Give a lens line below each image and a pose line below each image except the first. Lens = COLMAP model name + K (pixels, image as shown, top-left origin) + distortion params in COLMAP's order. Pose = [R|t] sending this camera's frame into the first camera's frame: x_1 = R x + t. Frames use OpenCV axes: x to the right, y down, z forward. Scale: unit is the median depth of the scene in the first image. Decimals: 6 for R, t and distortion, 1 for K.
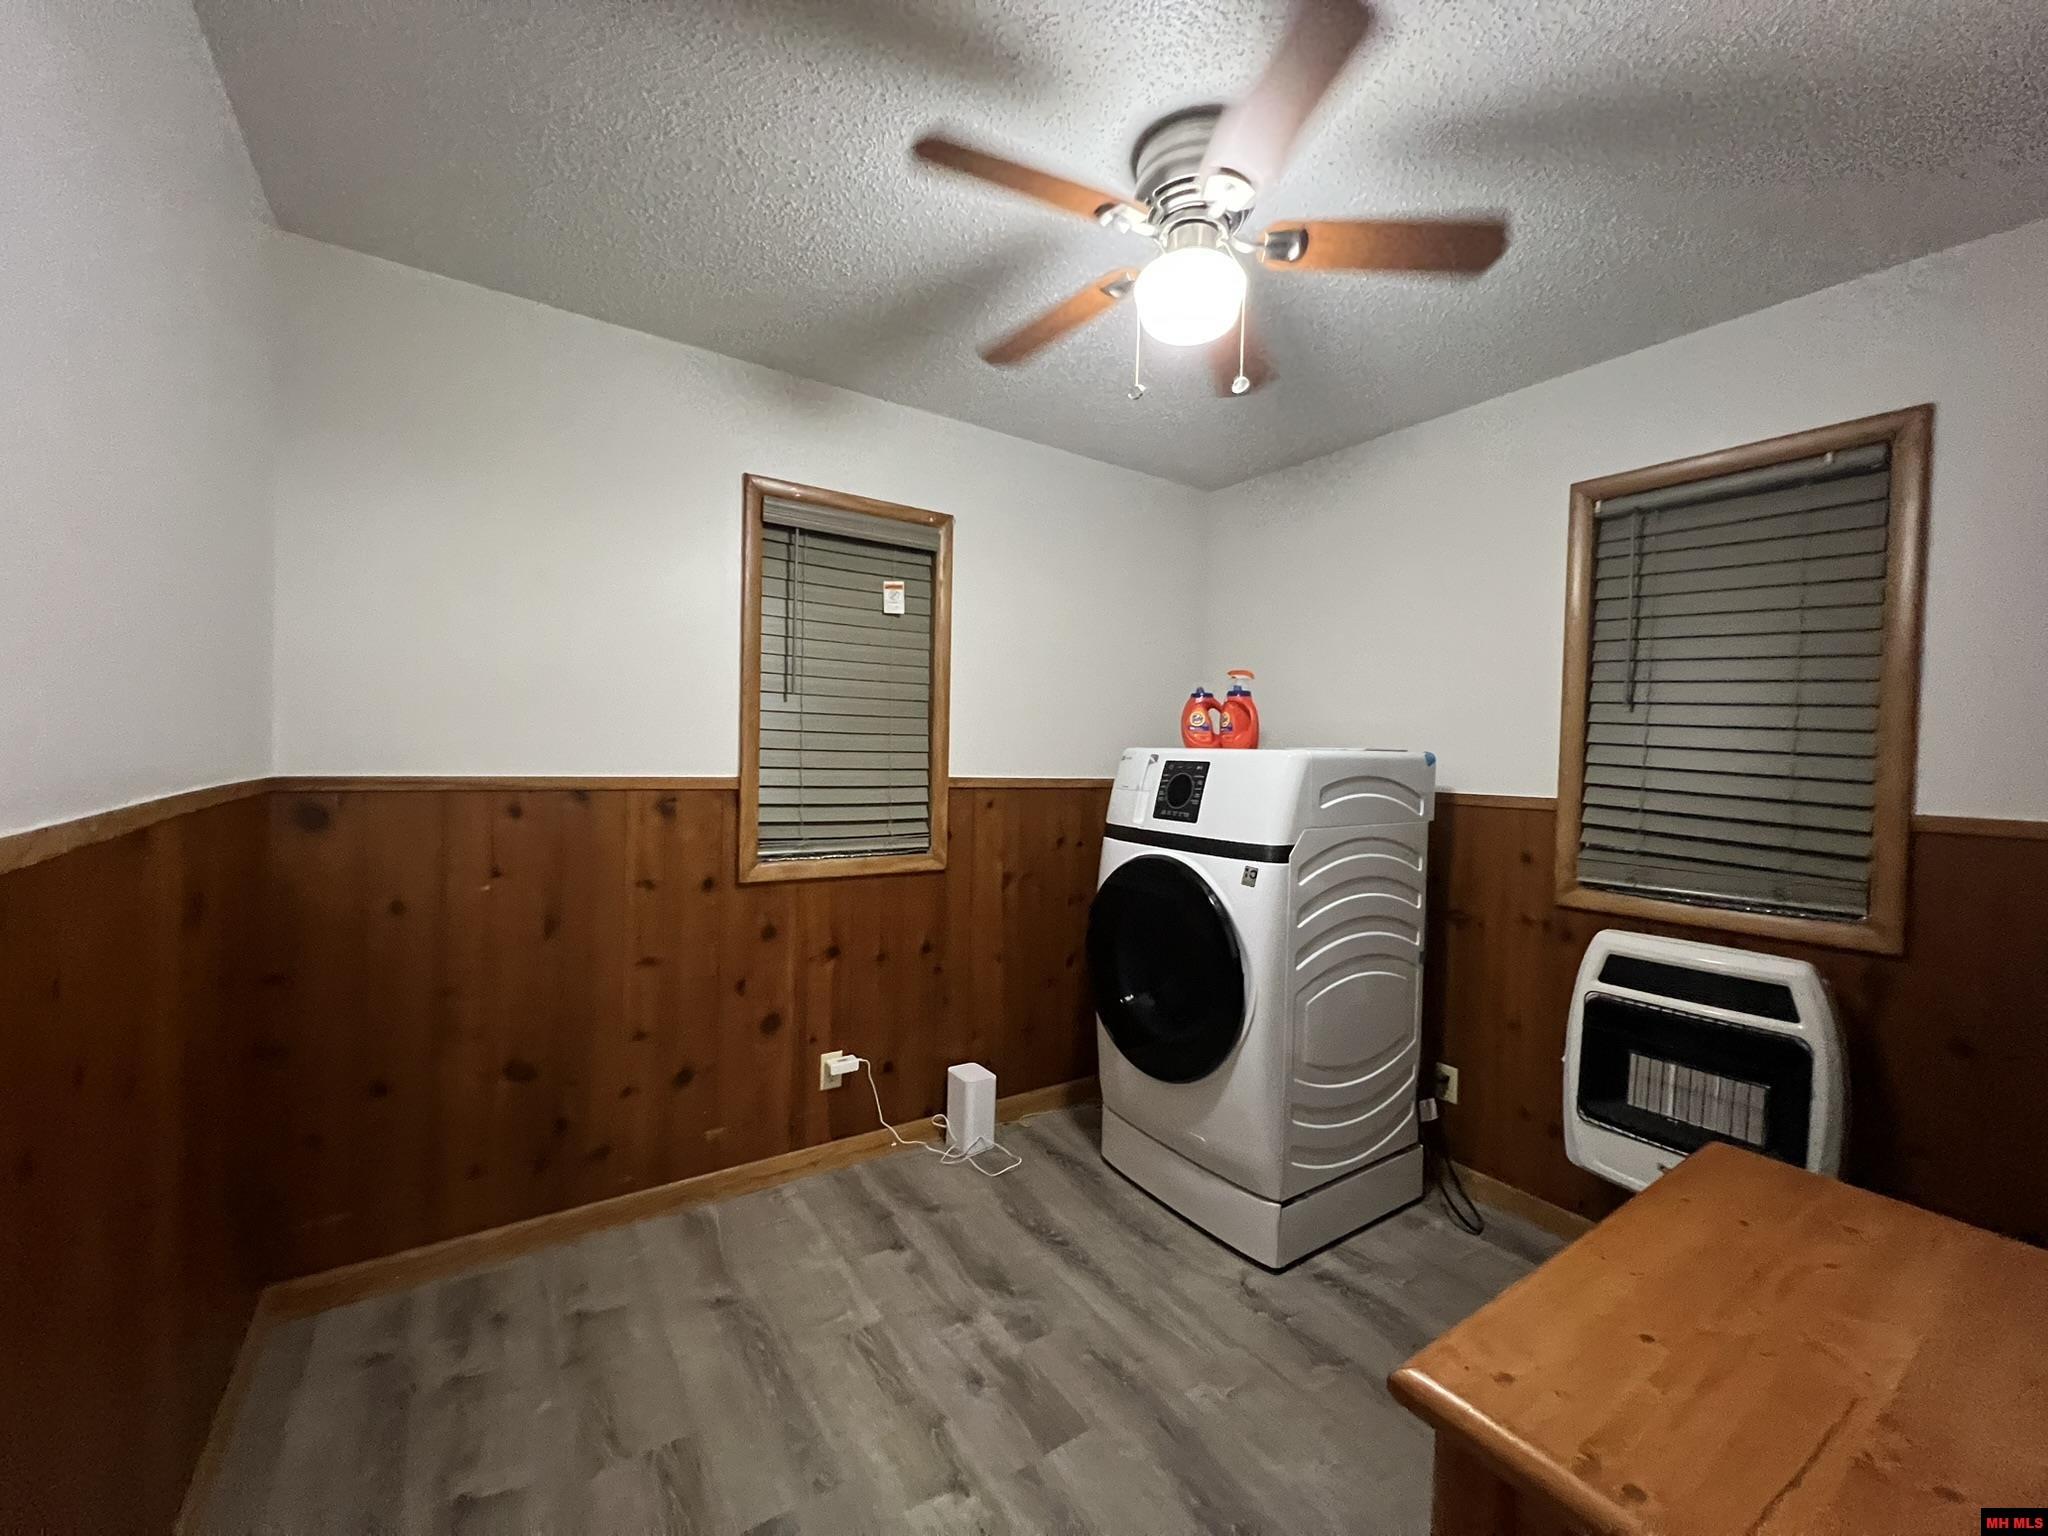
lens RADIAL K [[819.1, 0, 1024.3], [0, 819.1, 765.9], [0, 0, 1]] dist [-0.001878, 0.000041]
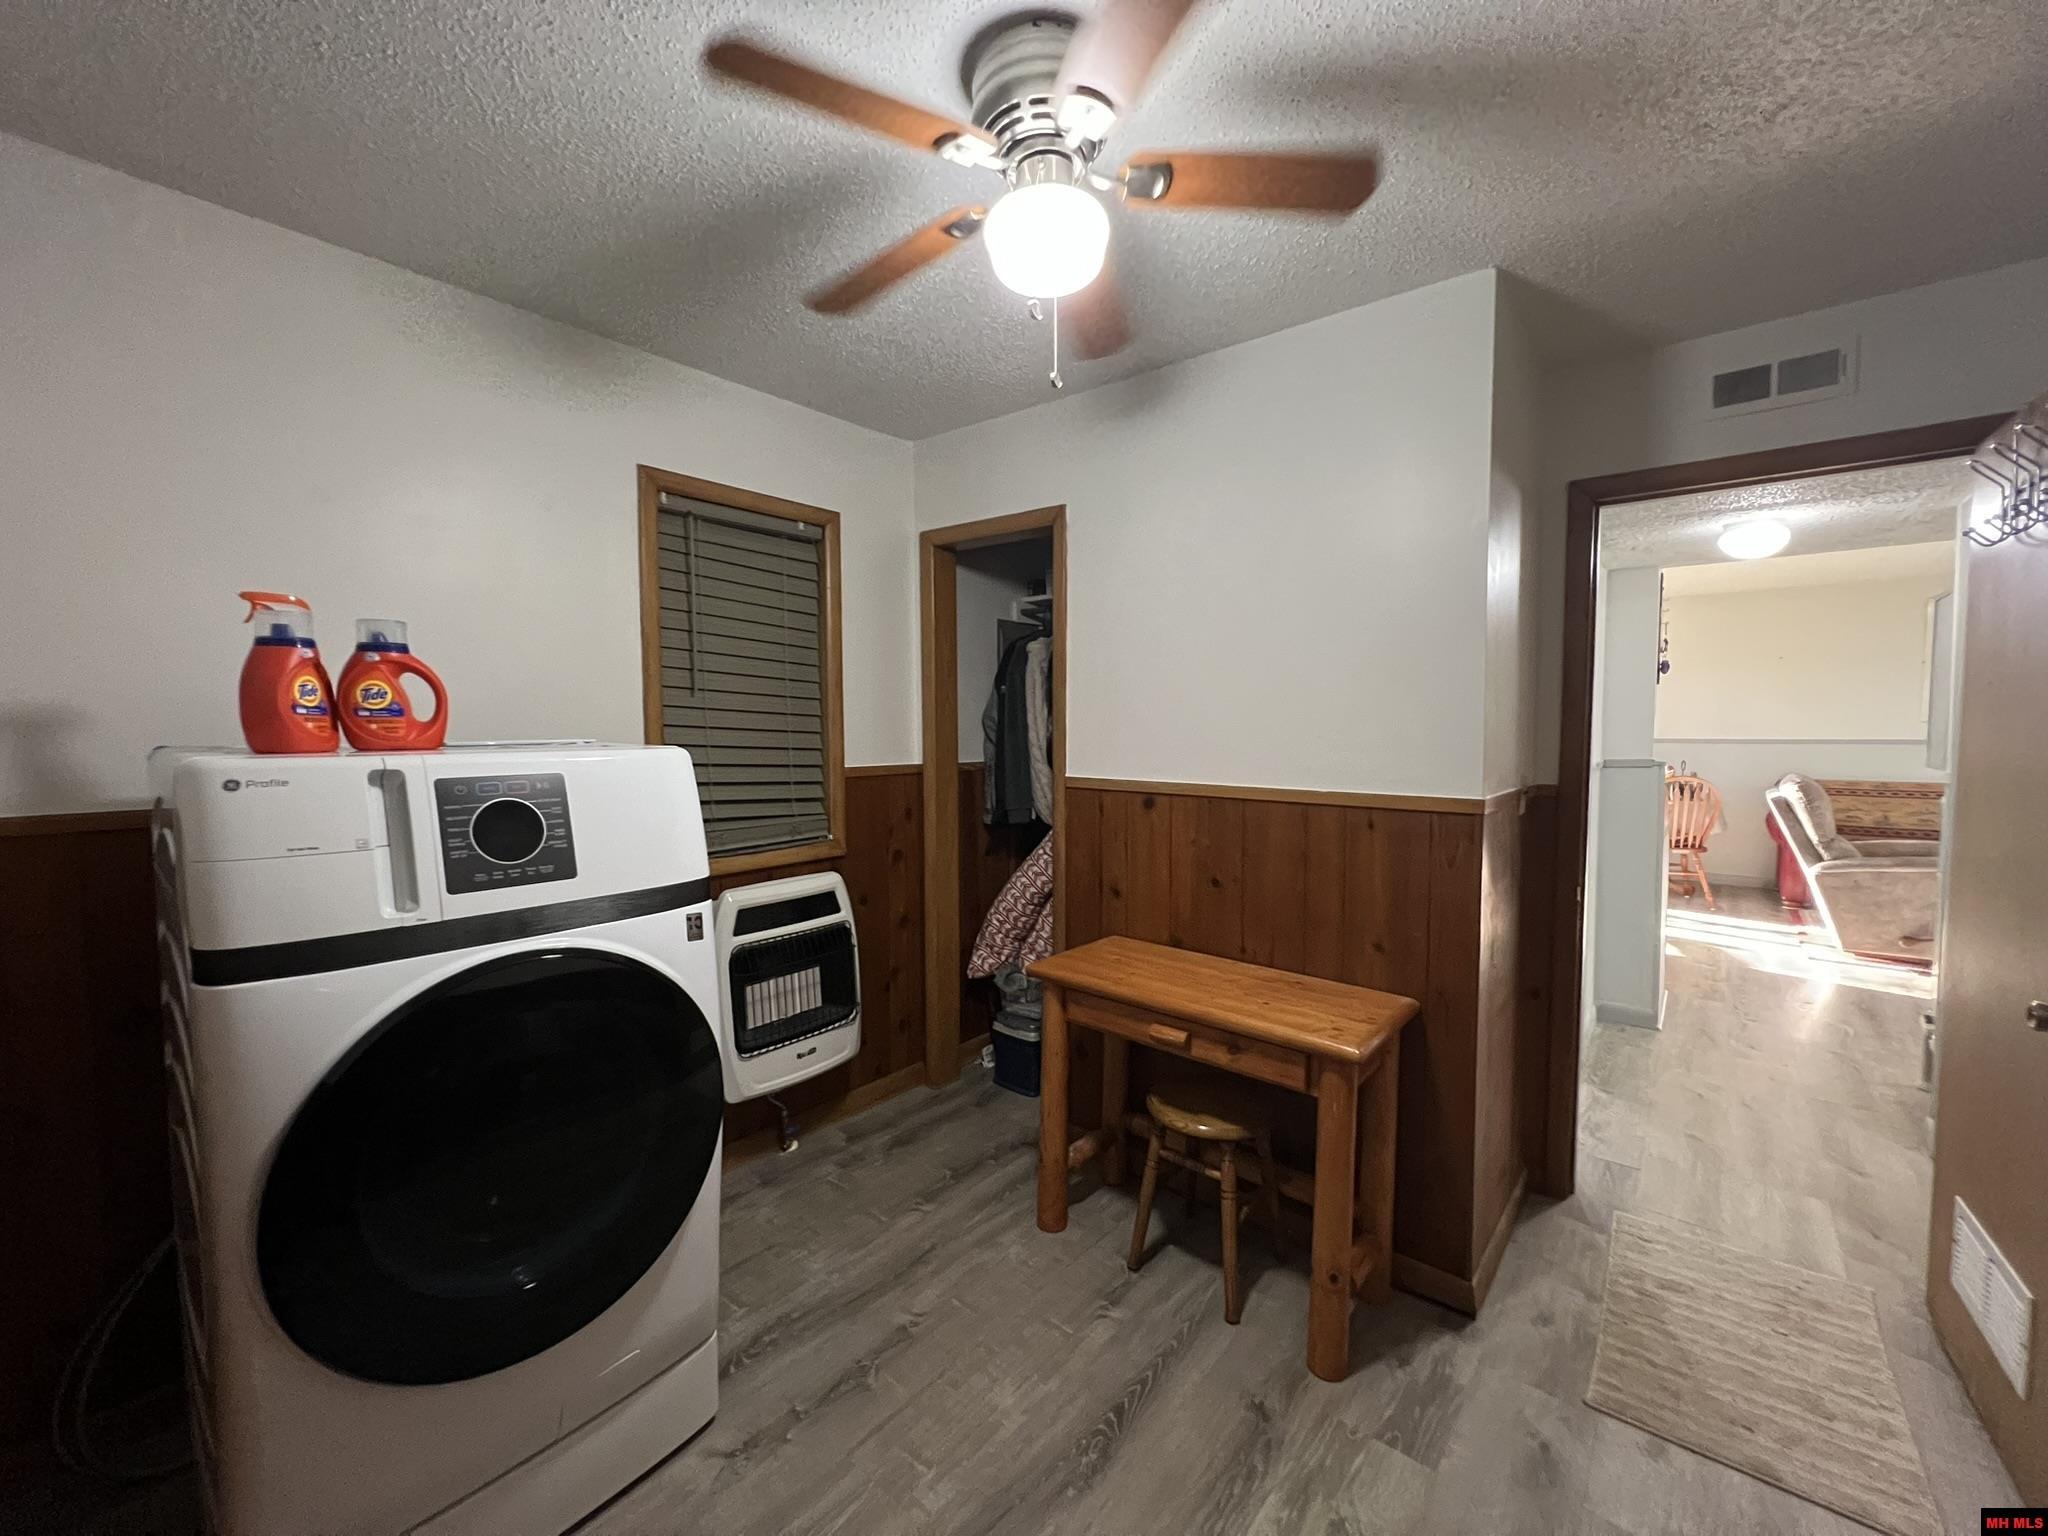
lens RADIAL K [[819.1, 0, 1024.3], [0, 819.1, 765.9], [0, 0, 1]] dist [-0.001878, 0.000041]
pose [[-0.270442, -0.074648, 0.959838, -0.521230], [0.013689, 0.996591, 0.081363, -0.064652], [-0.962639, 0.035143, -0.268499, 0.988347]]
